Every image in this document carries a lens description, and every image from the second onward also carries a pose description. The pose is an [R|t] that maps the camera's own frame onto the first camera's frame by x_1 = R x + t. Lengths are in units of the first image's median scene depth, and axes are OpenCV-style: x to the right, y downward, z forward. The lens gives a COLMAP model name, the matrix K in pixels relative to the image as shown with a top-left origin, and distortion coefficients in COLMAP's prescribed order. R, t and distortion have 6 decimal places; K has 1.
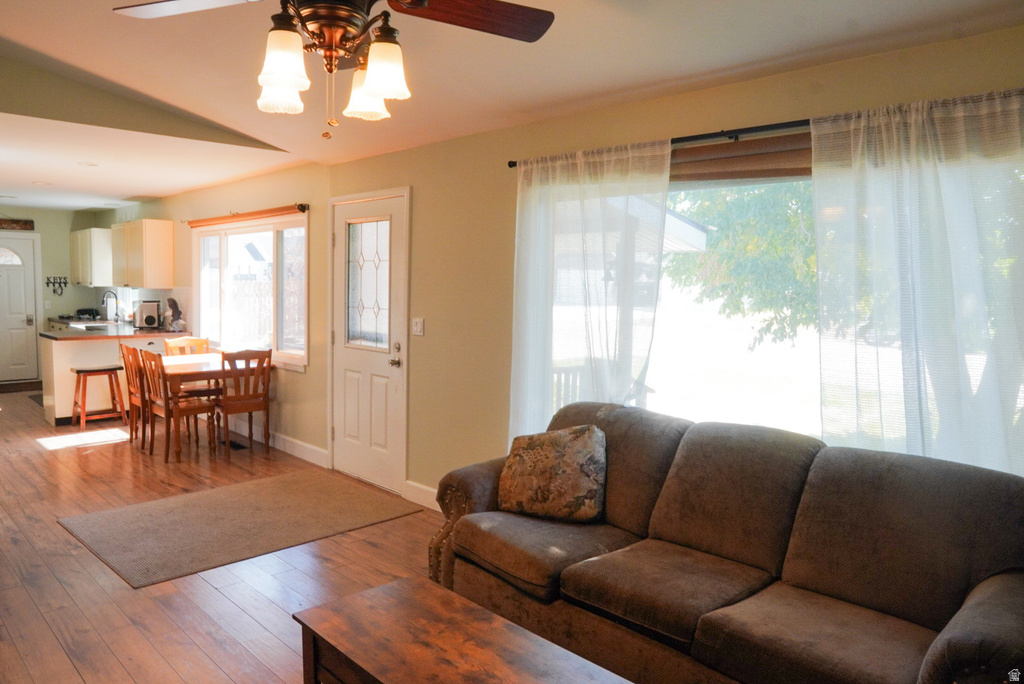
lens RADIAL K [[718.7, 0, 507.5], [0, 718.7, 346.6], [0, 0, 1]] dist [-0.102671, 0.064342]
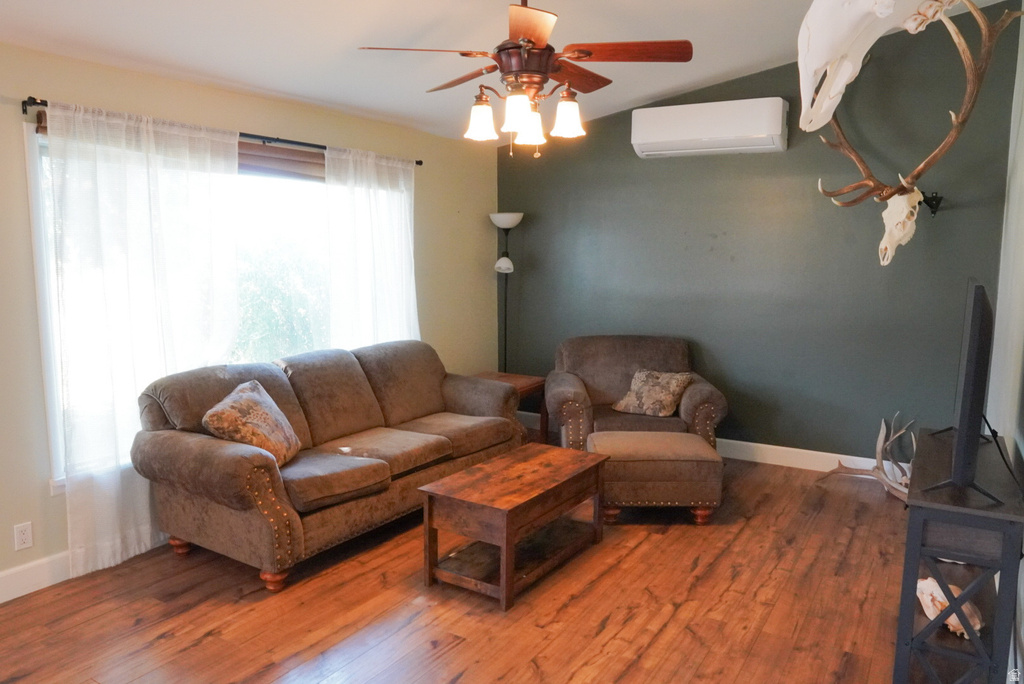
lens RADIAL K [[718.7, 0, 514.2], [0, 718.7, 344.2], [0, 0, 1]] dist [-0.102671, 0.064342]
pose [[-0.242407, -0.140903, 0.959888, -0.620618], [0.074408, 0.983783, 0.163201, -0.058851], [-0.967317, 0.110985, -0.227991, 0.502228]]
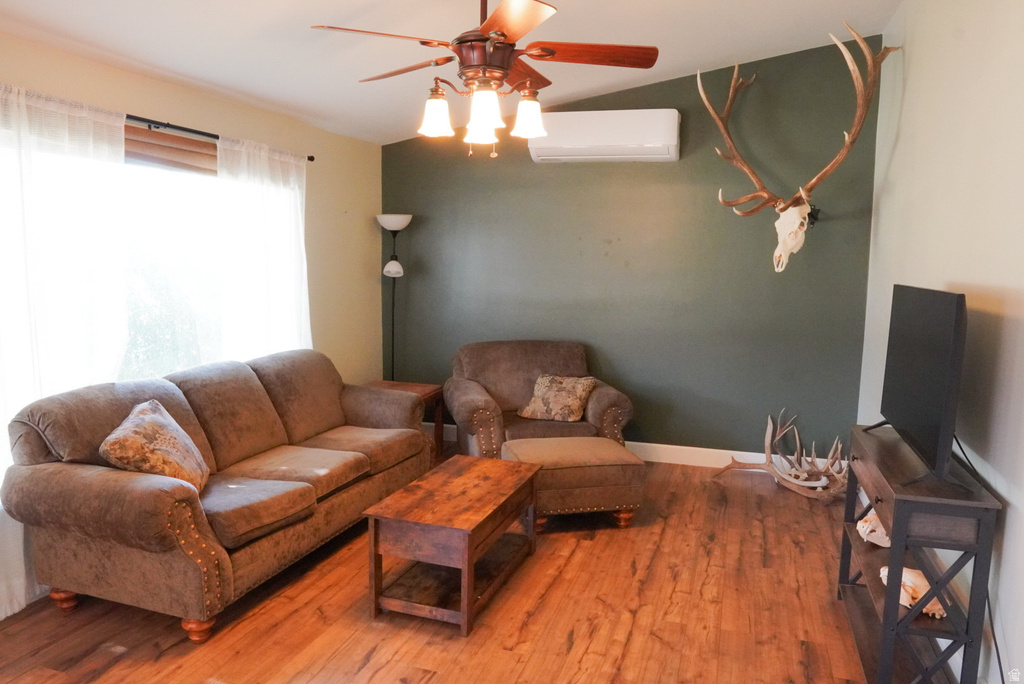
lens RADIAL K [[718.7, 0, 513.0], [0, 718.7, 344.3], [0, 0, 1]] dist [-0.102671, 0.064342]
pose [[-0.467839, -0.131358, 0.873998, -0.560323], [0.049607, 0.983432, 0.174359, -0.064962], [-0.882420, 0.124928, -0.453571, 0.585011]]
